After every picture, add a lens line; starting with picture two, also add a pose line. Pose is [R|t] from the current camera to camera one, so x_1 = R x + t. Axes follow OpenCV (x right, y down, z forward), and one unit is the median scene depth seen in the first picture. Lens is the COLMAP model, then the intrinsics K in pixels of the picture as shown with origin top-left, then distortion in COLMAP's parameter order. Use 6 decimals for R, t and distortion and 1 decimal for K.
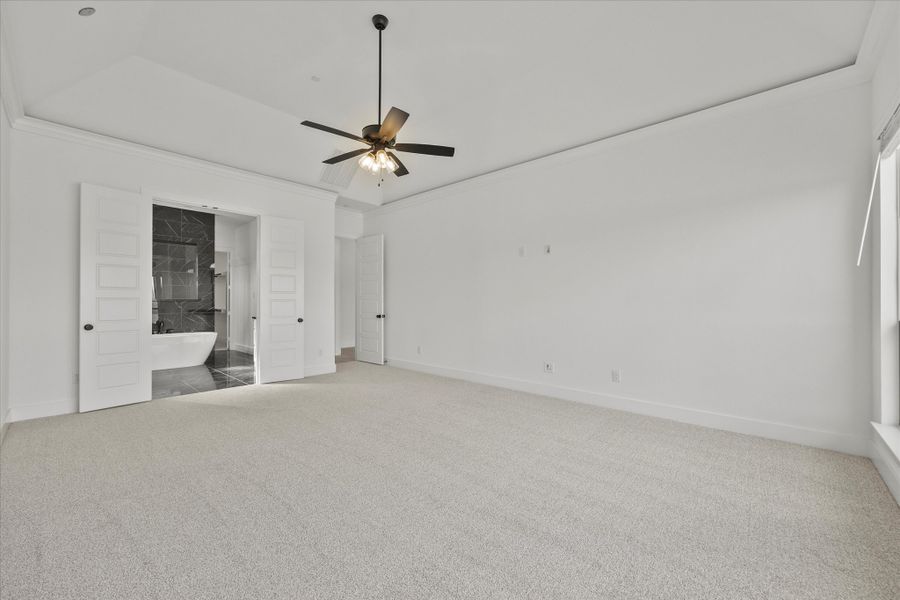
lens RADIAL K [[383.2, 0, 462.0], [0, 383.2, 301.5], [0, 0, 1]] dist [-0.009347, -0.000265]
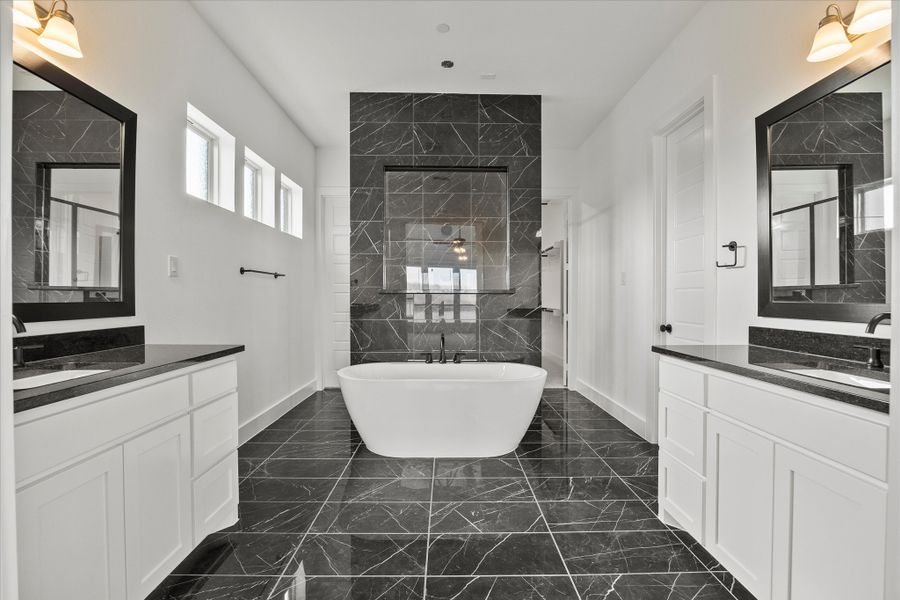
lens RADIAL K [[383.2, 0, 462.0], [0, 383.2, 301.5], [0, 0, 1]] dist [-0.009347, -0.000265]
pose [[0.709326, 0.006409, -0.704852, -0.401566], [0.005737, 0.999873, 0.014866, 0.001097], [0.704857, -0.014589, 0.709199, 0.620722]]
